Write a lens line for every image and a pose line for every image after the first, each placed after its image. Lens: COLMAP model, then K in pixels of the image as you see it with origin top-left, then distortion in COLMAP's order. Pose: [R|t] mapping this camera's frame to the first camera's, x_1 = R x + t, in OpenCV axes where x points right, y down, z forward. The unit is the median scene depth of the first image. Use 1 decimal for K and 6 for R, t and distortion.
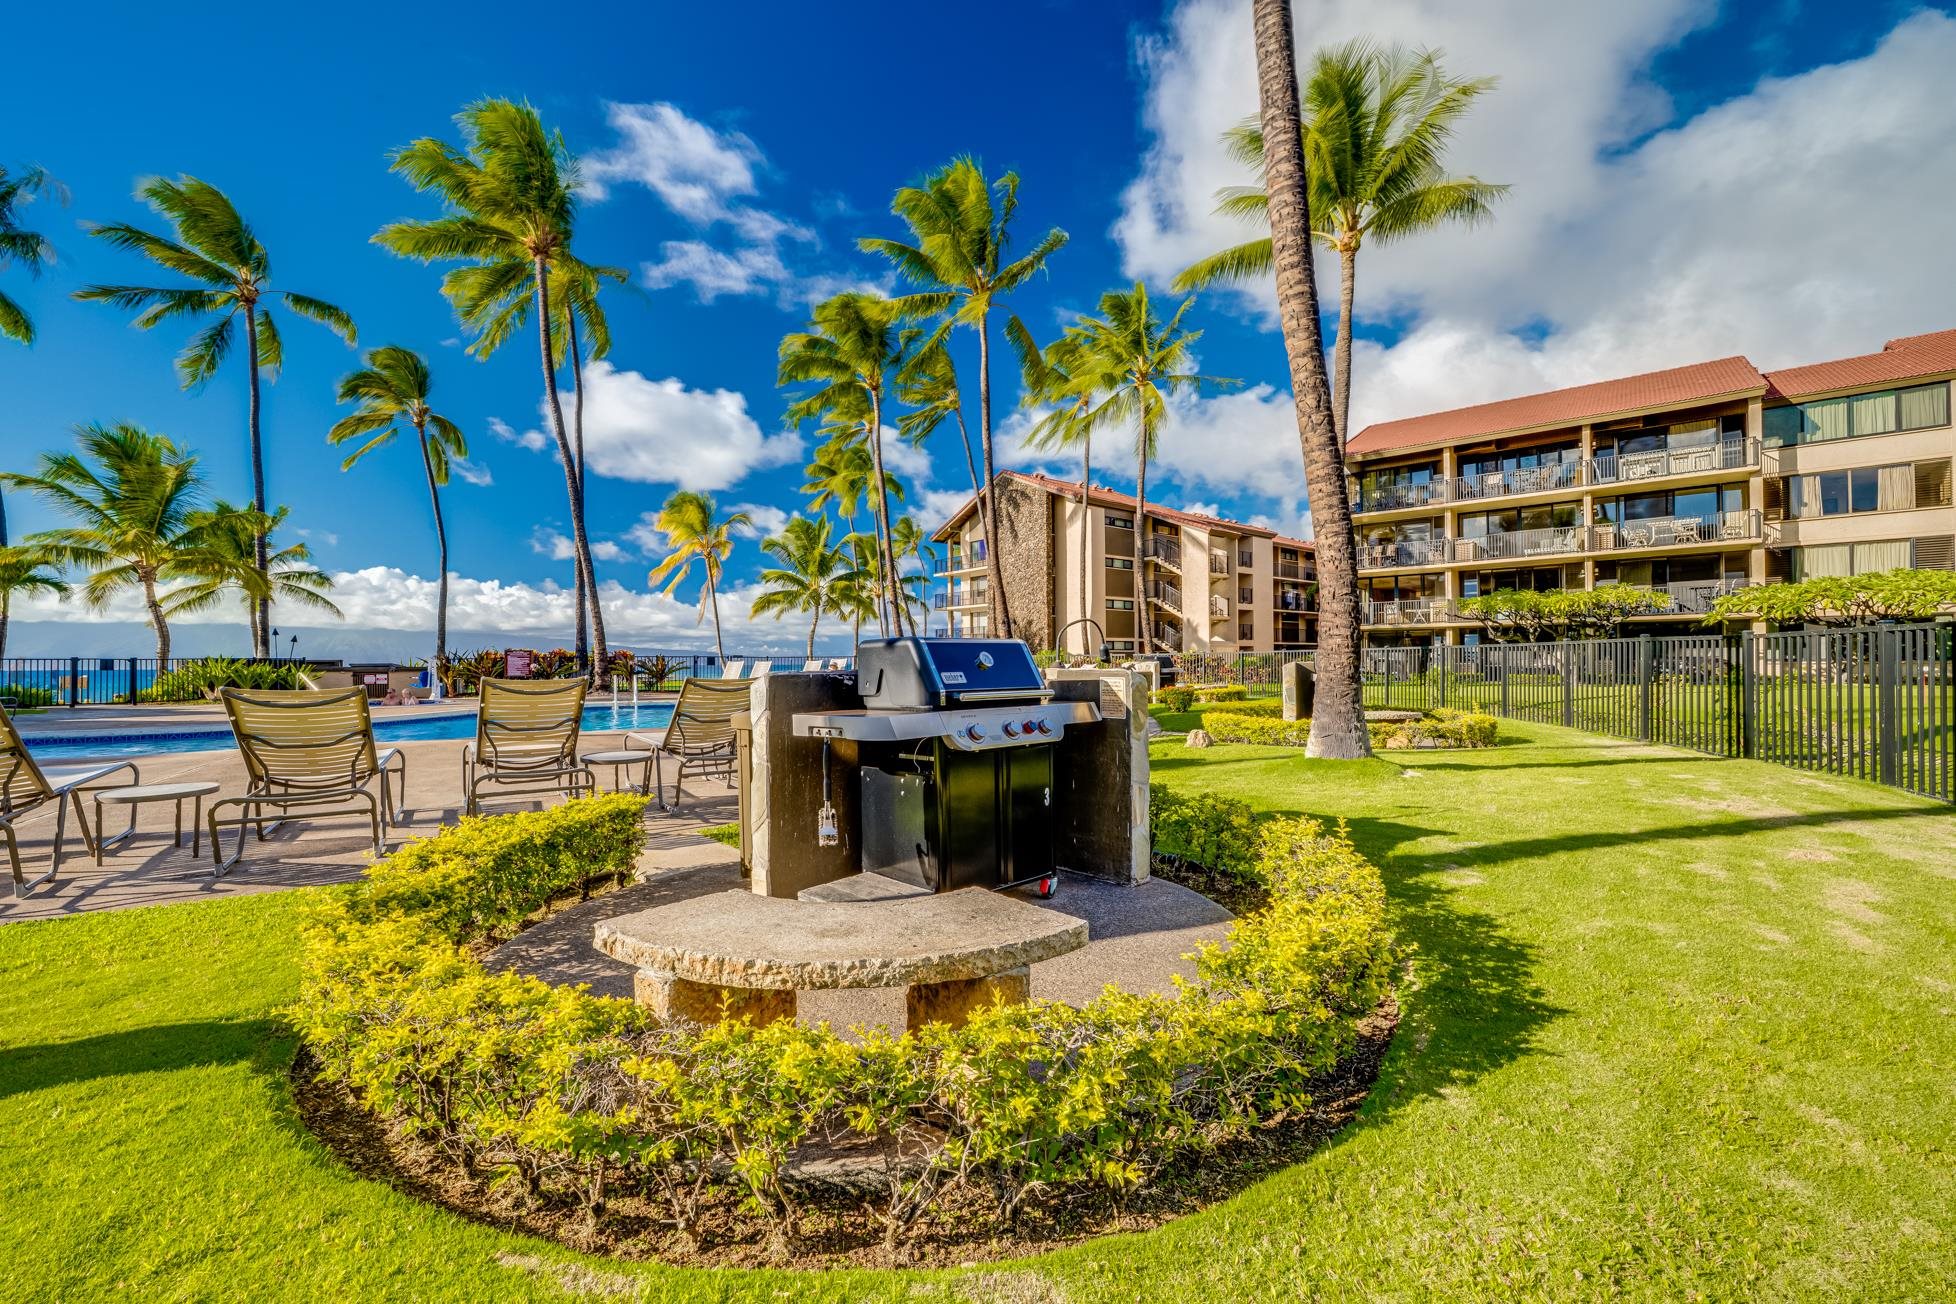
lens RADIAL K [[763.8, 0, 979.9], [0, 763.8, 653.7], [0, 0, 1]] dist [0.001508, 0.000100]
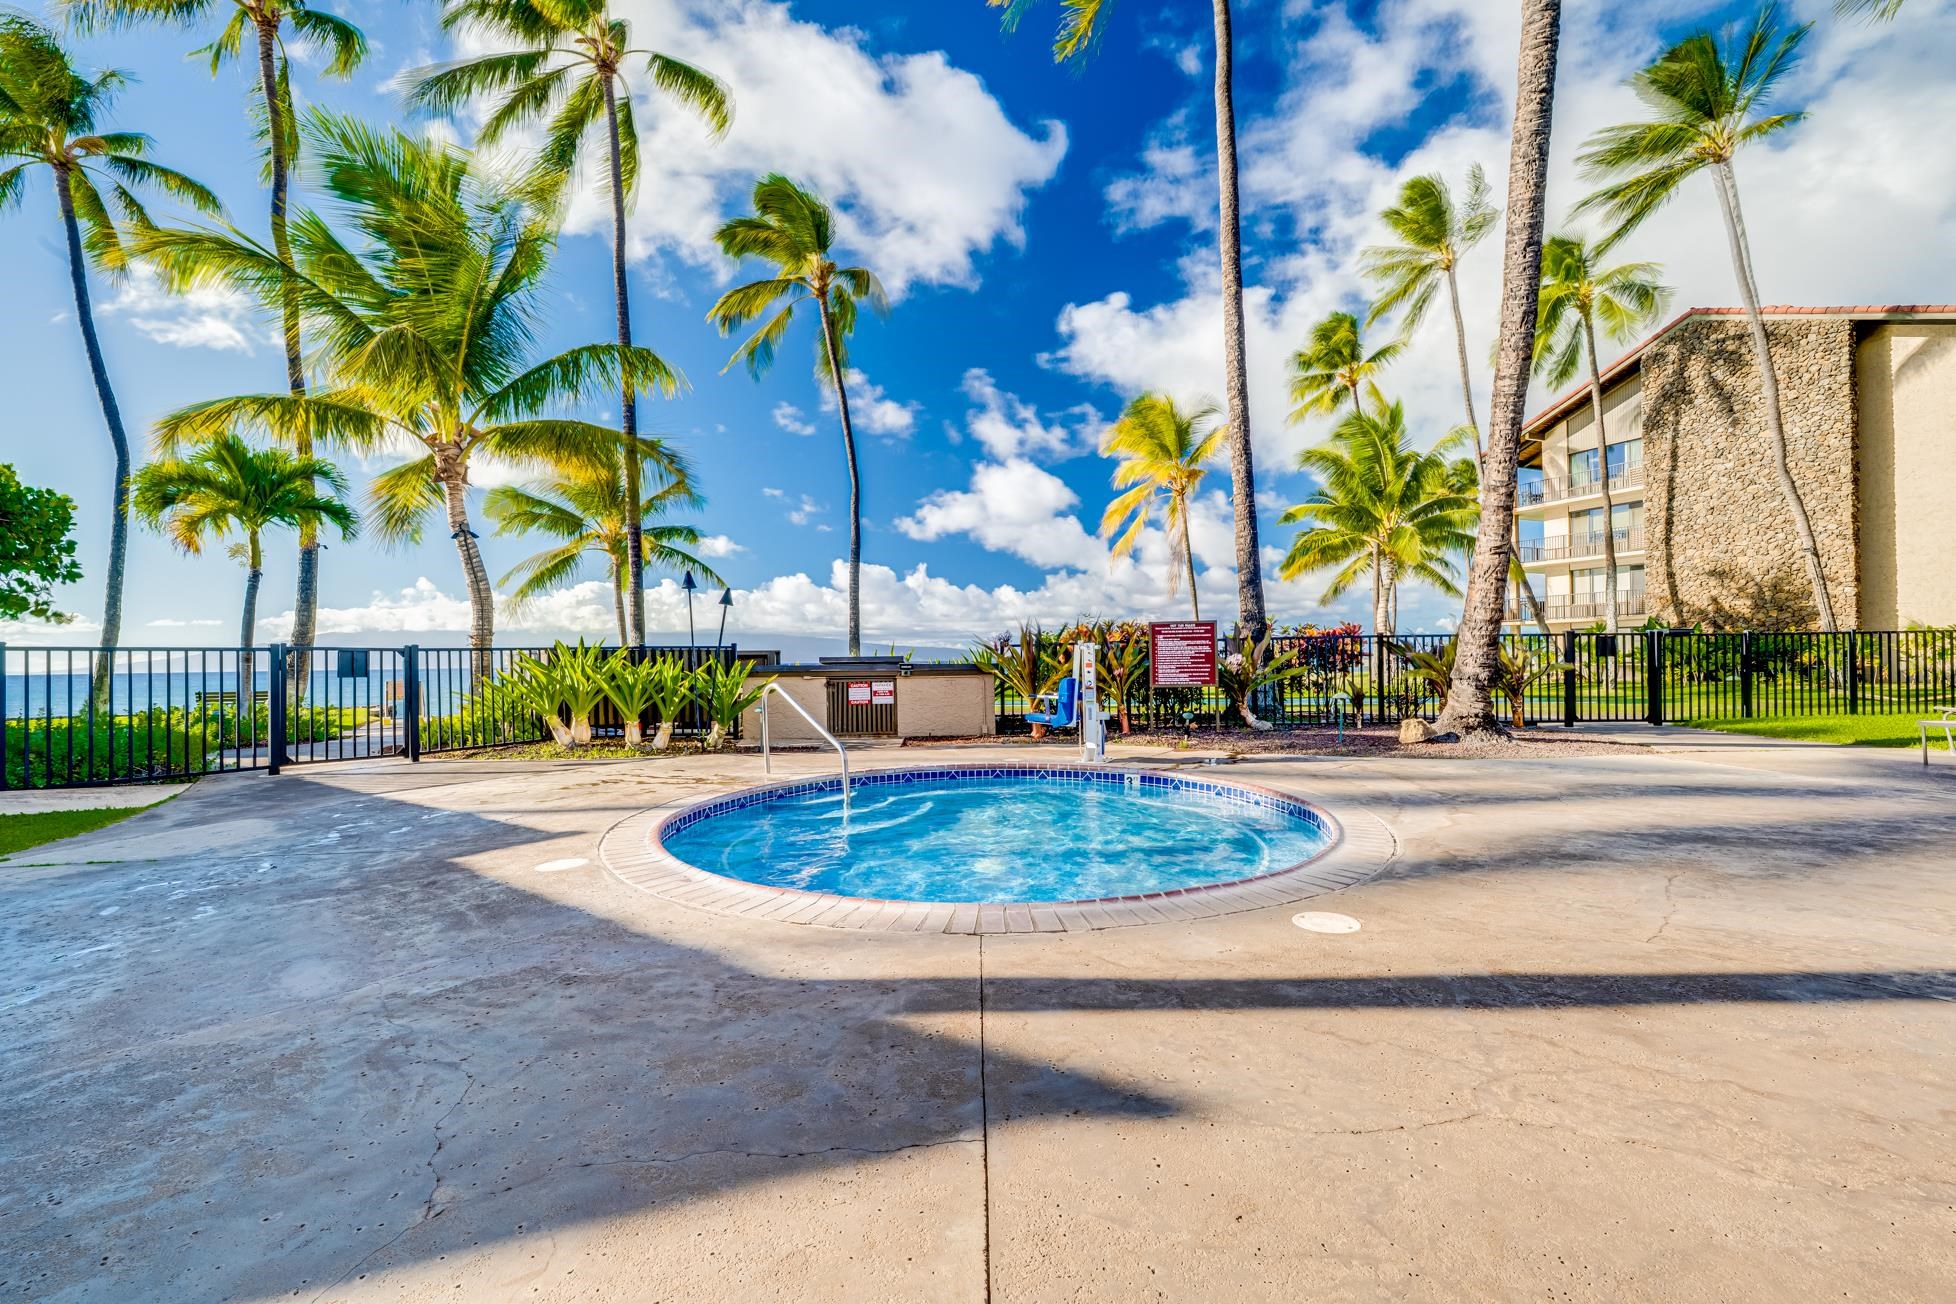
lens RADIAL K [[763.8, 0, 984.8], [0, 763.8, 654.8], [0, 0, 1]] dist [0.001508, 0.000100]
pose [[0.957369, -0.009364, -0.288715, -0.623281], [0.011183, 0.999927, 0.004651, 0.010645], [0.288650, -0.007681, 0.957404, 0.625741]]
